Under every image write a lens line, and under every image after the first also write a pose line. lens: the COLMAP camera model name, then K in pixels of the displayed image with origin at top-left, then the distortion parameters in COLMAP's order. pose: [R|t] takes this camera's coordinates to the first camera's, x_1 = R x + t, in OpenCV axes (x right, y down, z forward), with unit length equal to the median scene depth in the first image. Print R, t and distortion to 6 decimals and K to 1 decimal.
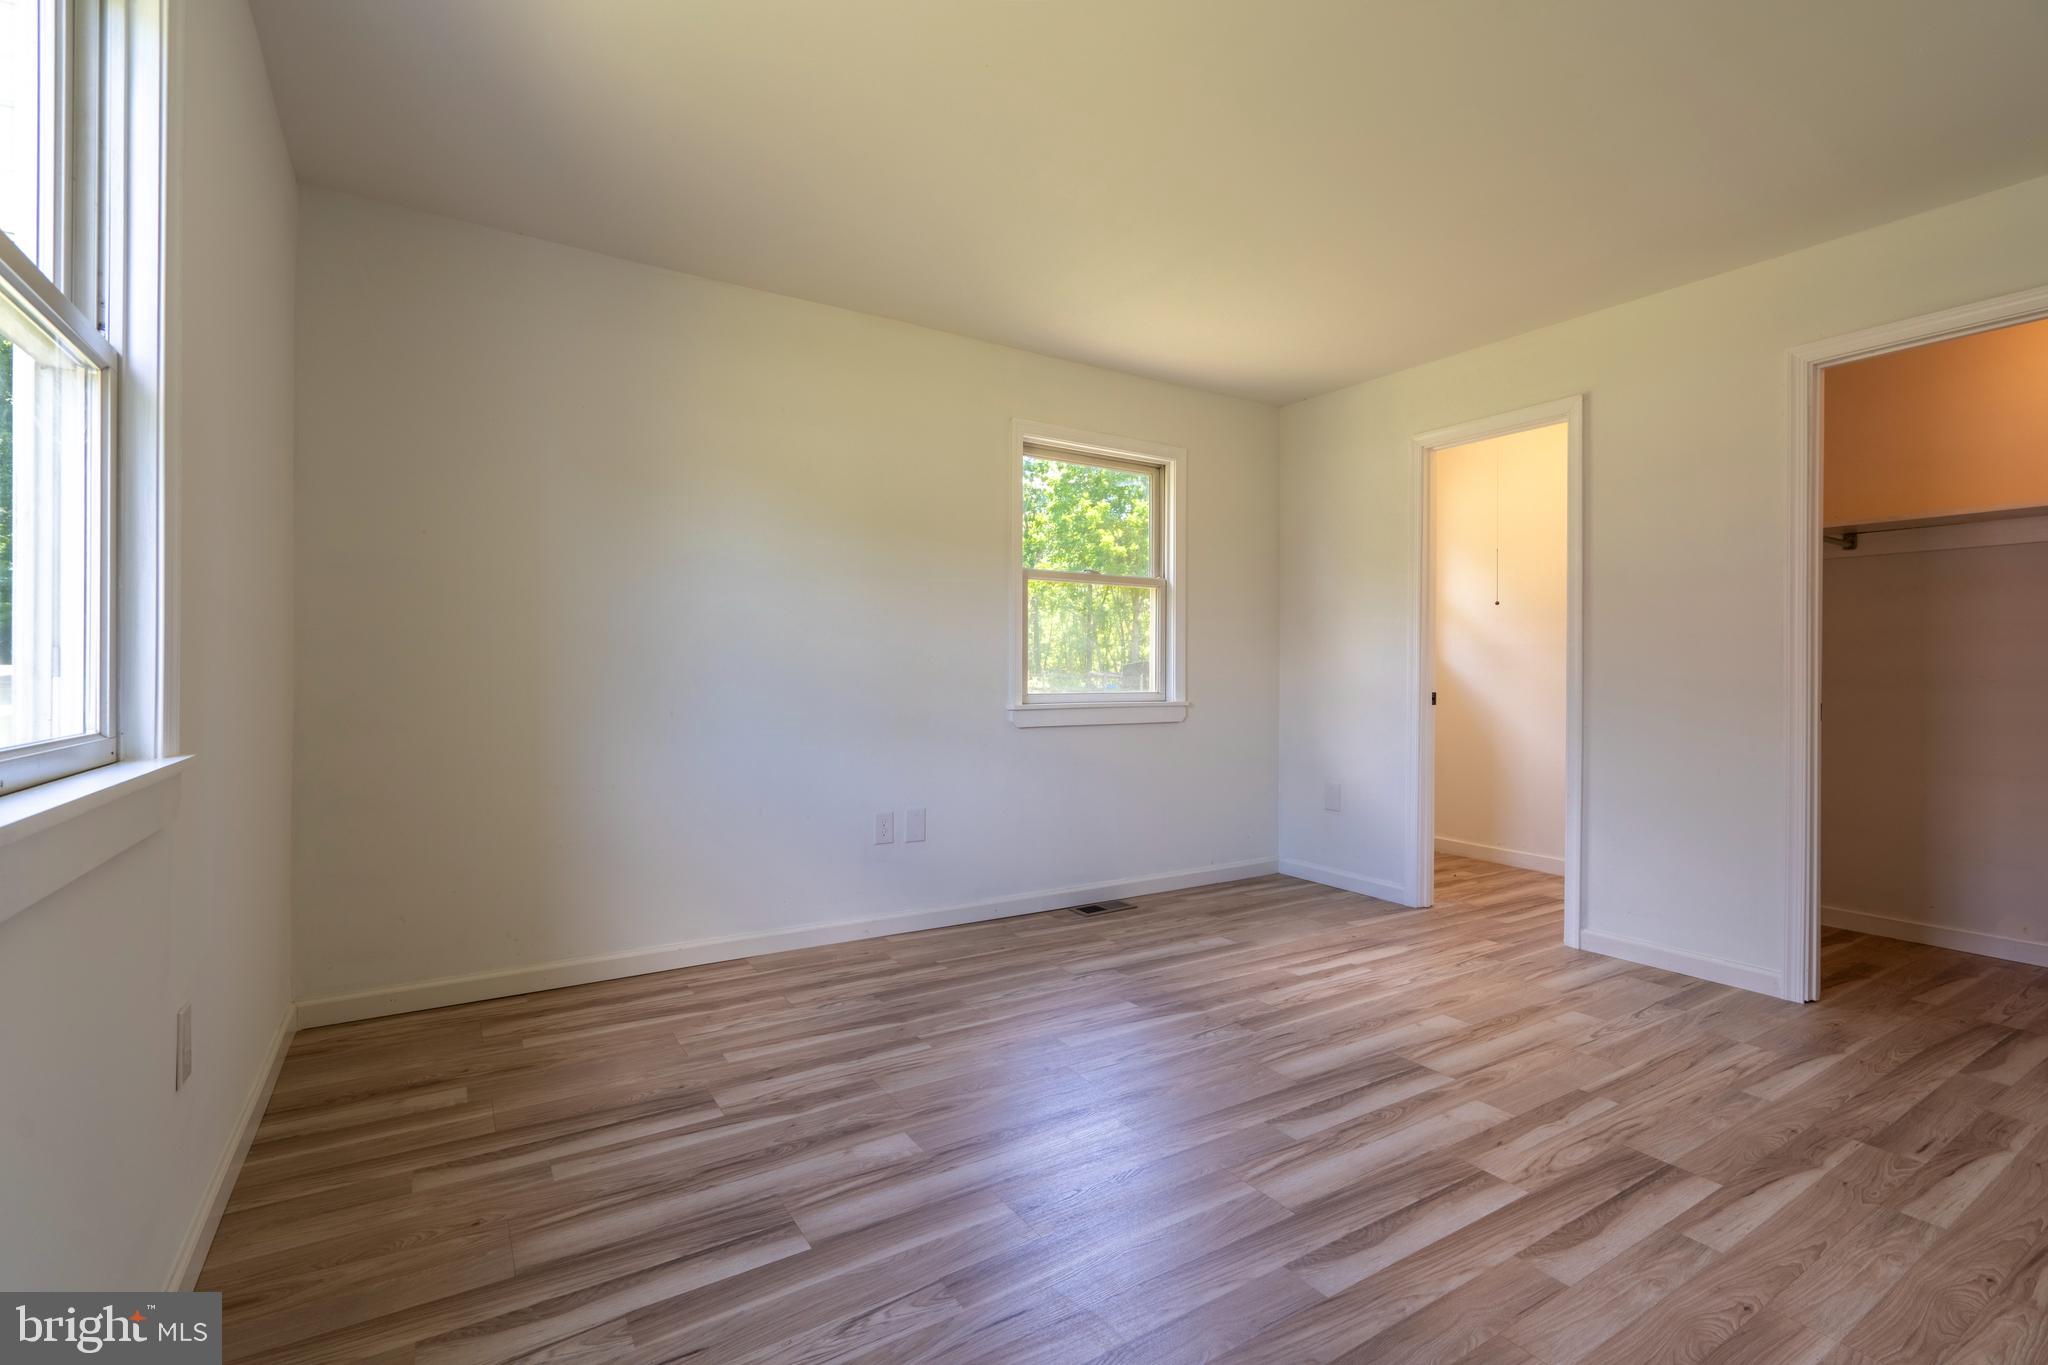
lens RADIAL K [[920.8, 0, 1013.2], [0, 920.8, 675.4], [0, 0, 1]] dist [-0.009067, 0.005297]
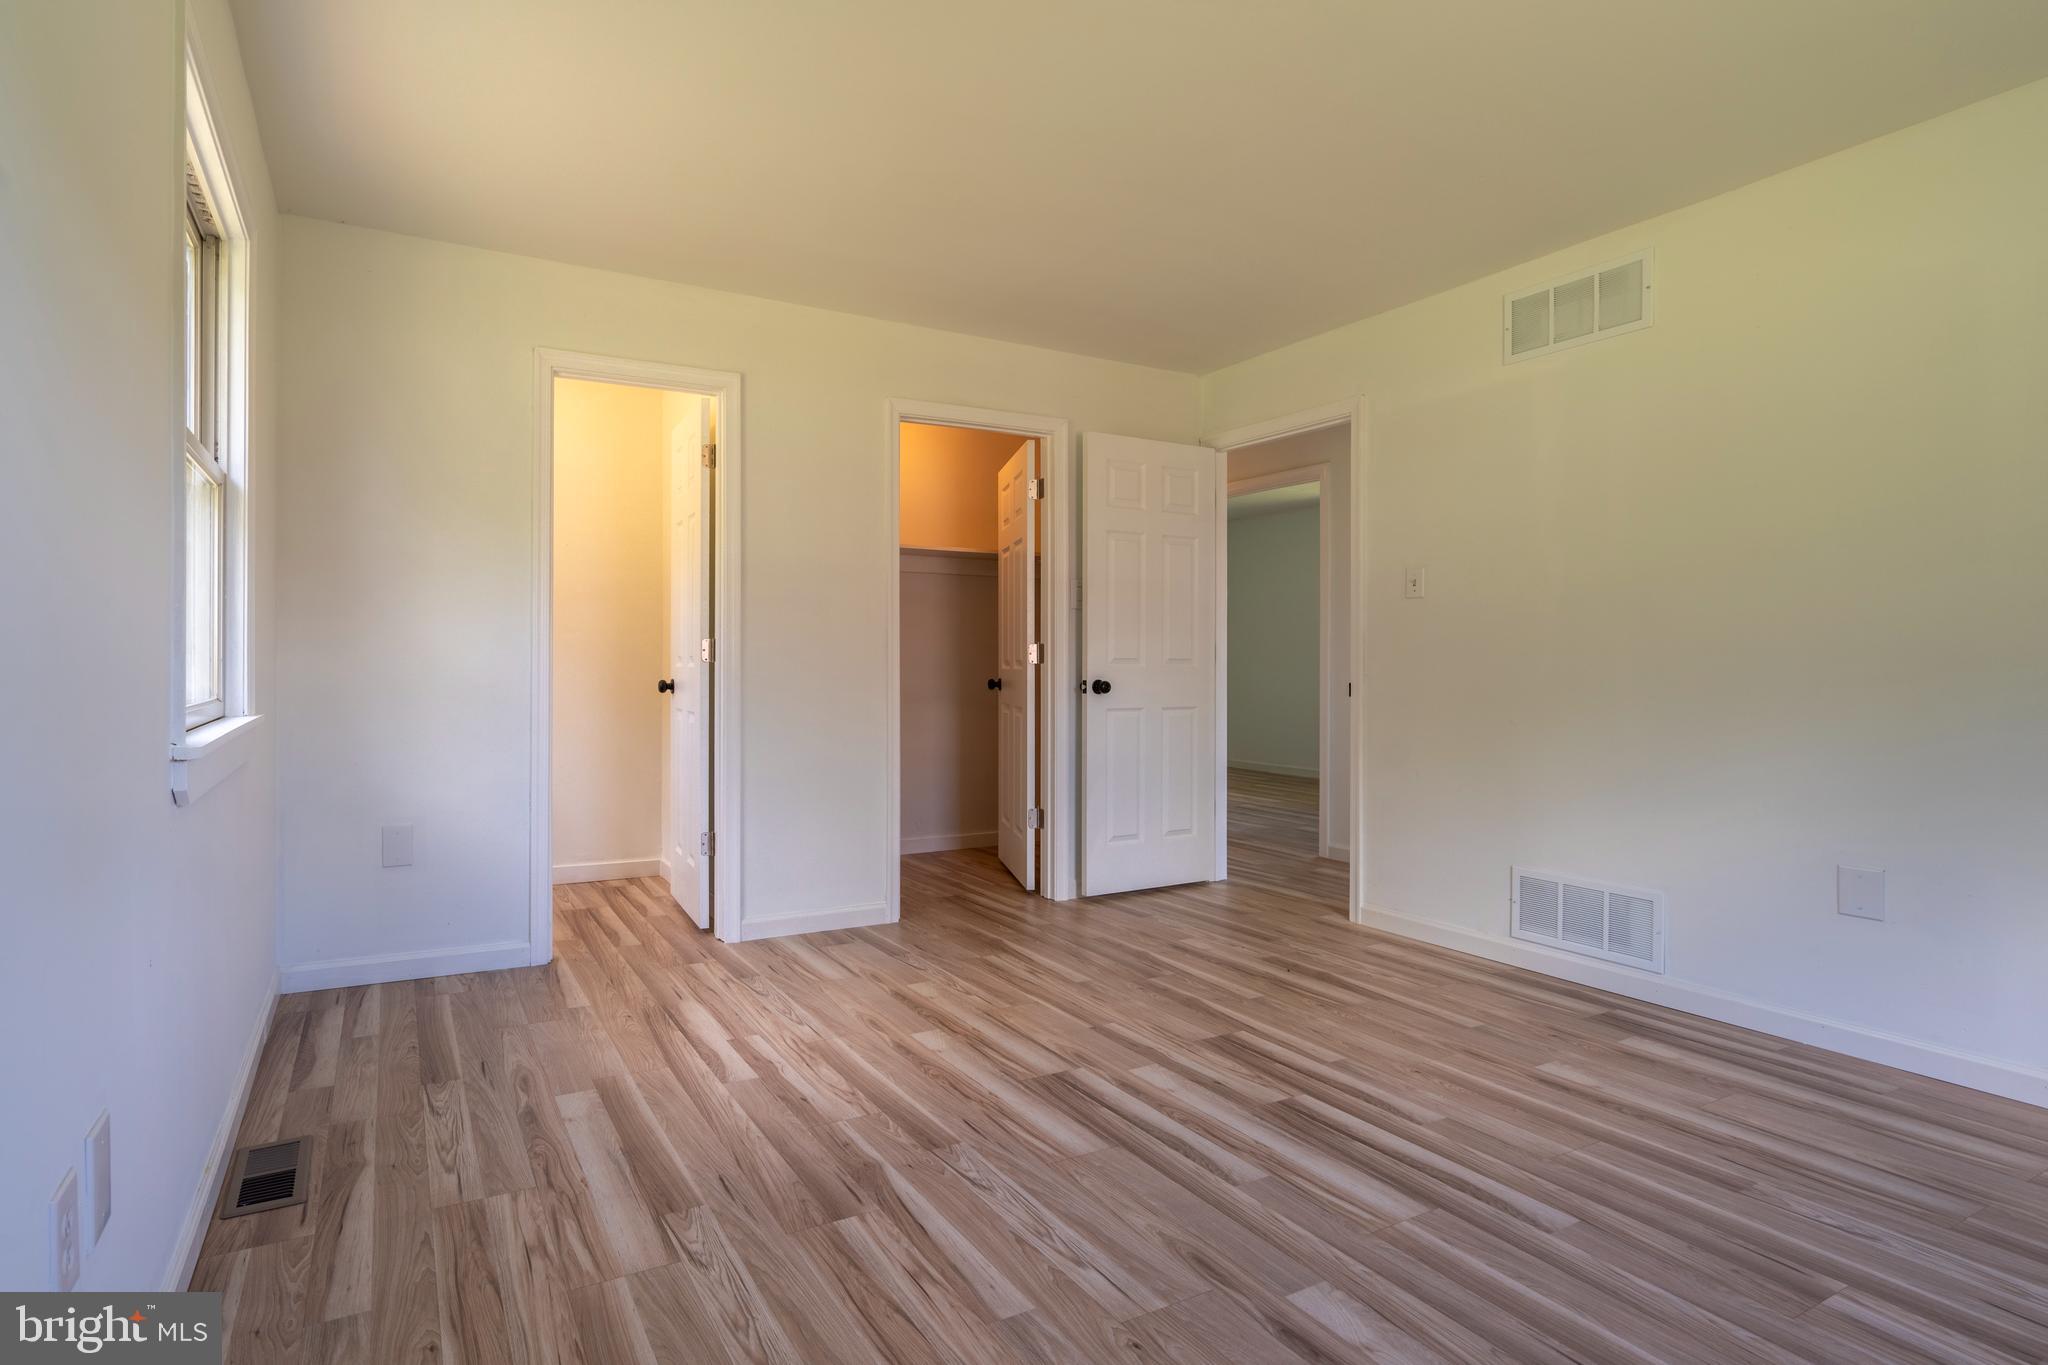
lens RADIAL K [[927.1, 0, 1017.6], [0, 927.1, 663.3], [0, 0, 1]] dist [-0.007006, 0.002456]
pose [[0.112875, -0.008700, 0.993571, -0.434115], [0.003765, 0.999958, 0.008328, -0.006307], [-0.993602, 0.002801, 0.112903, 0.796035]]
